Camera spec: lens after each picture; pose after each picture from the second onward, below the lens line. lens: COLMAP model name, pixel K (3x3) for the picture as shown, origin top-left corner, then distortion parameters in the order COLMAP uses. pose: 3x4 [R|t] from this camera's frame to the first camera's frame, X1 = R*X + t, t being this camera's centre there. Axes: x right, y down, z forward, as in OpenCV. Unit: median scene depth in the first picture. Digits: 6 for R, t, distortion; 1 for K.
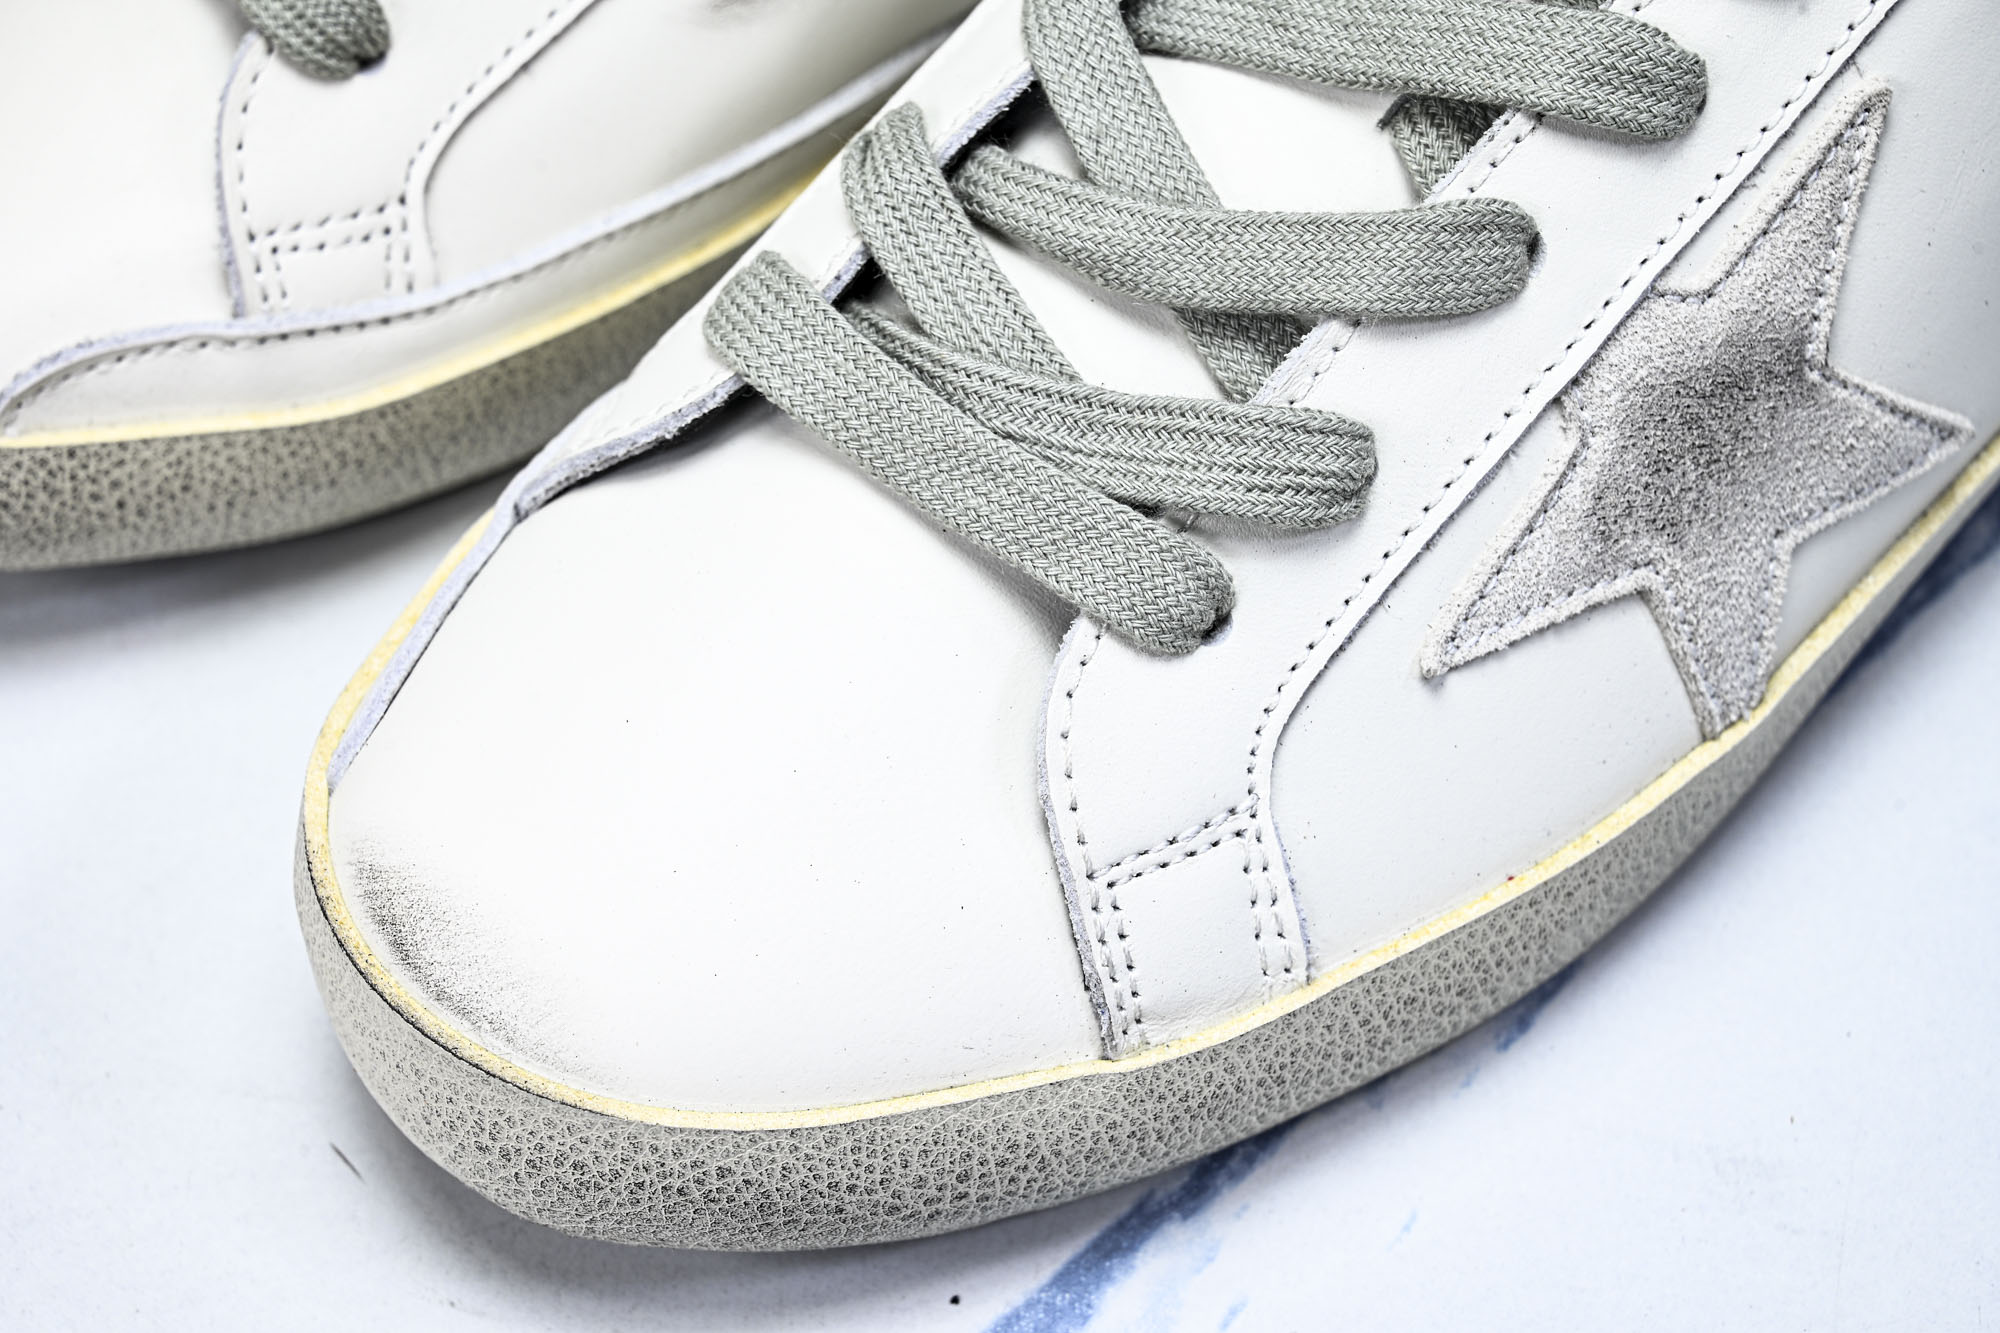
lens RADIAL K [[3895.0, 0, 864.5], [0, 3895.0, 667.5], [0, 0, 1]] dist [-0.020586, -0.034137]
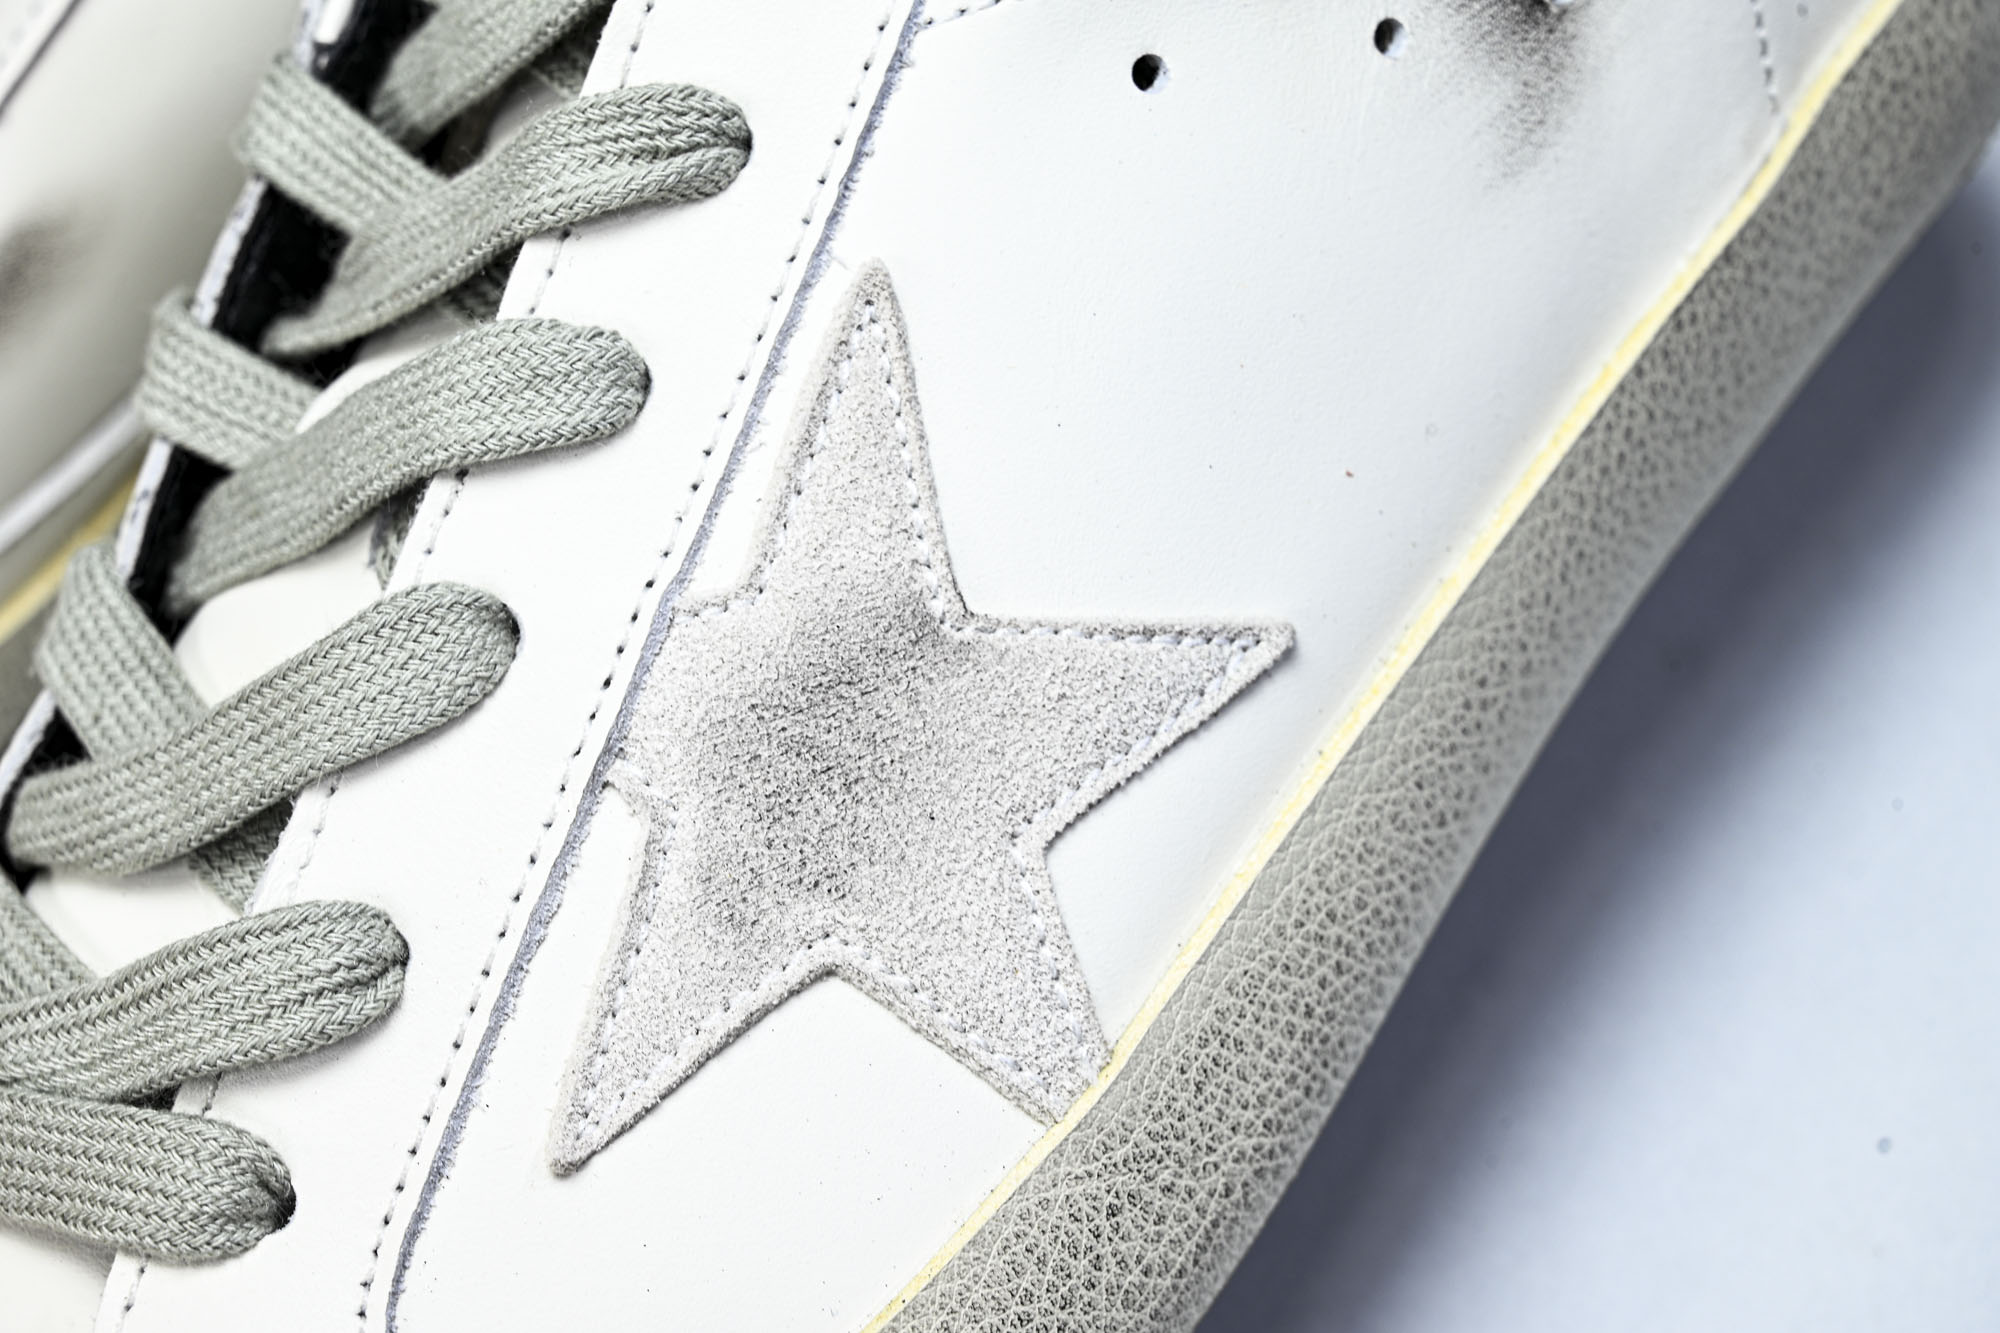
lens RADIAL K [[3983.6, 0, 1000.0], [0, 3983.6, 666.5], [0, 0, 1]] dist [0.034269, 0.116262]
pose [[0.873060, -0.396054, -0.284442, 0.486215], [0.298667, 0.895452, -0.330096, 0.200477], [0.385440, 0.203240, 0.900072, 0.295444]]
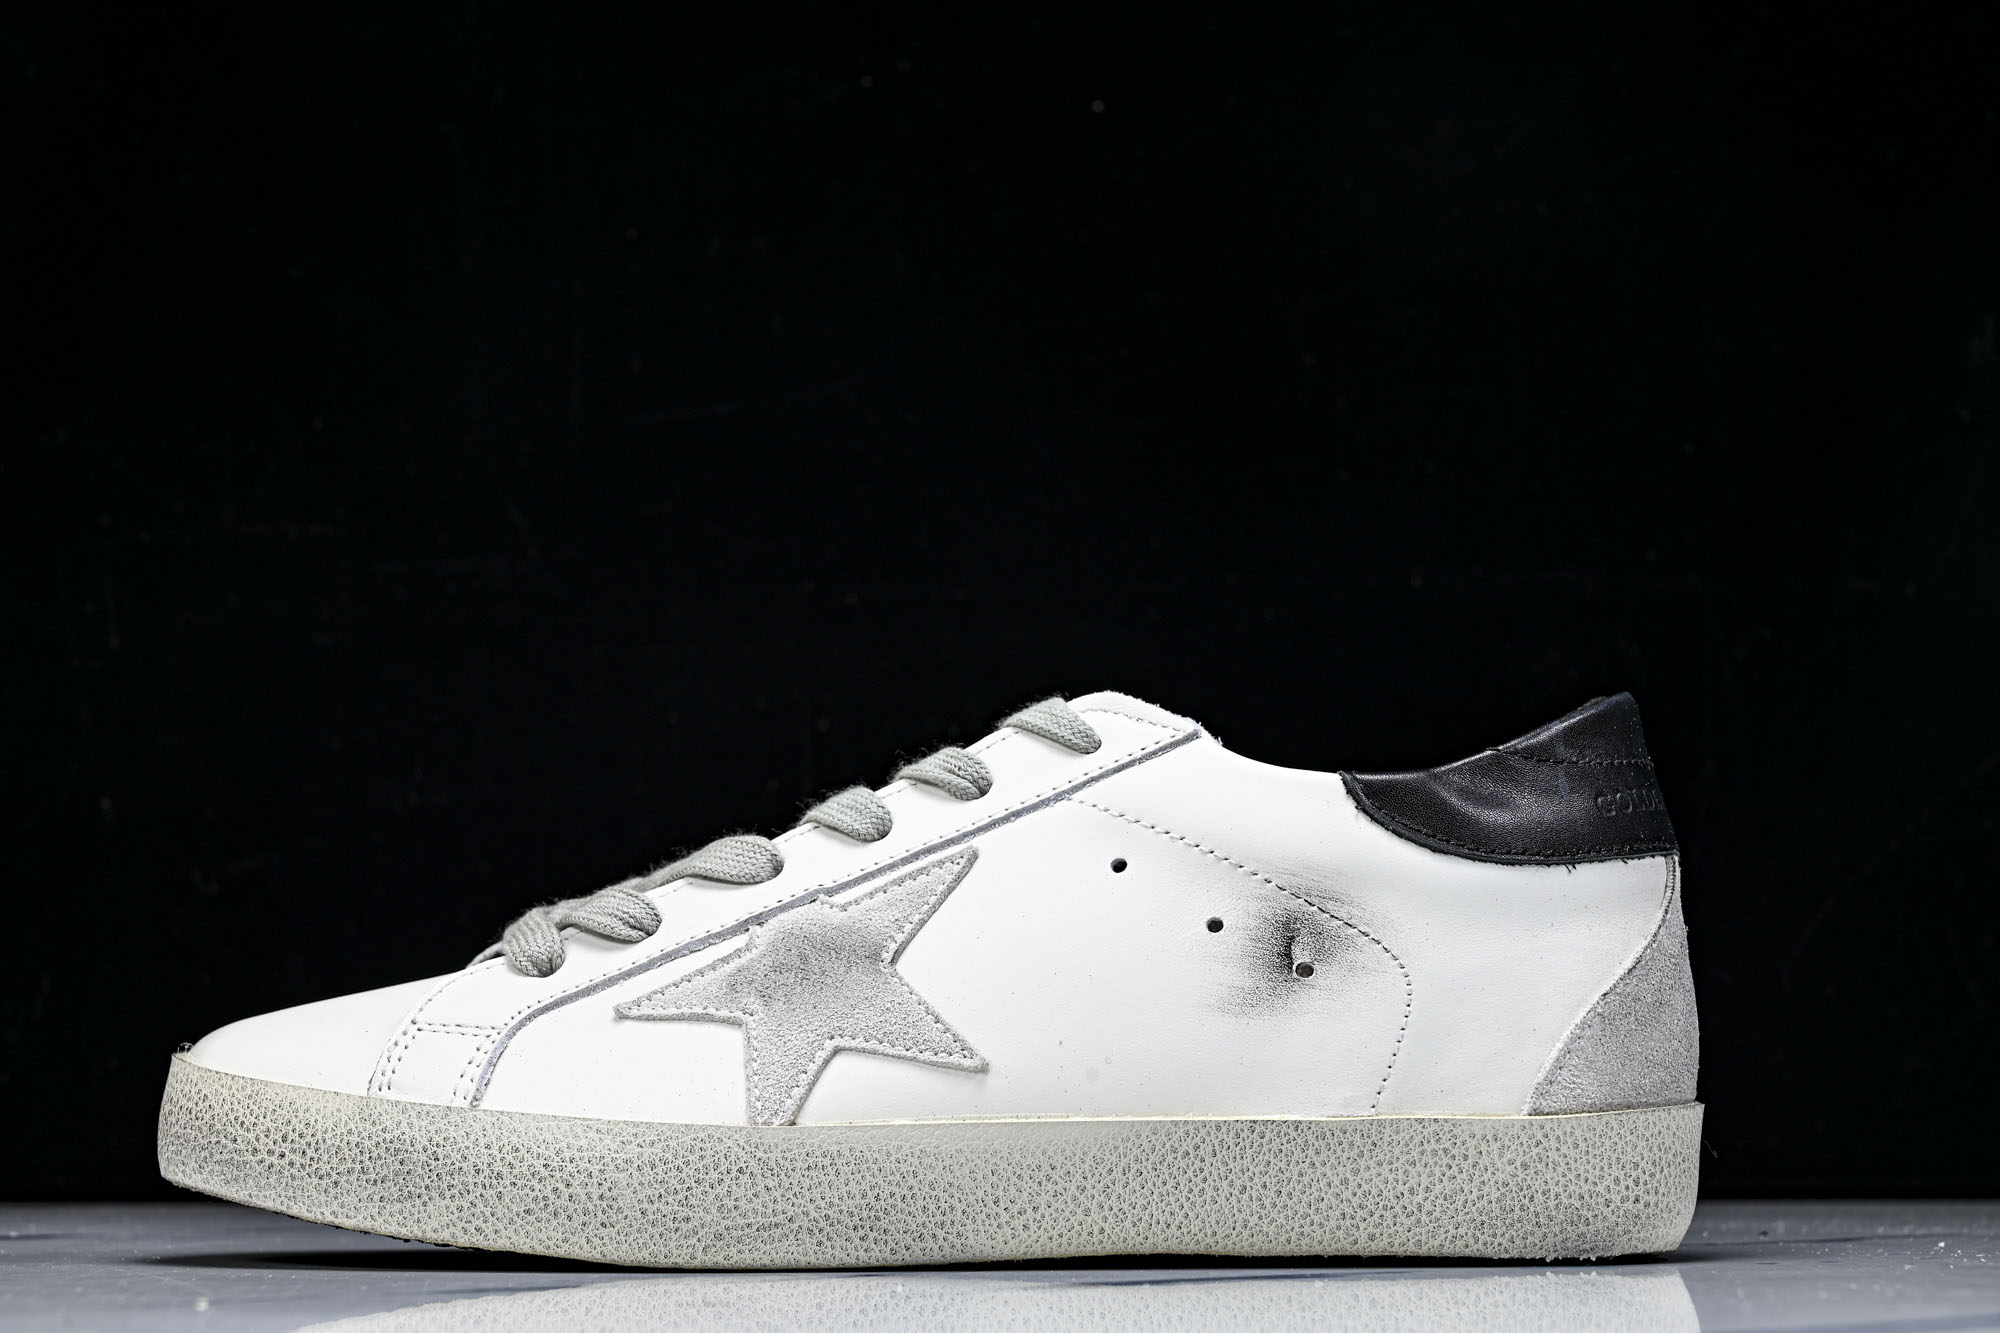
lens RADIAL K [[3620.1, 0, 1014.3], [0, 3620.1, 698.0], [0, 0, 1]] dist [0.108297, -1.149606]
pose [[0.704729, -0.038218, -0.708447, 1.554630], [-0.576959, 0.550245, -0.603614, 0.881792], [0.412888, 0.834128, 0.365723, 0.294570]]
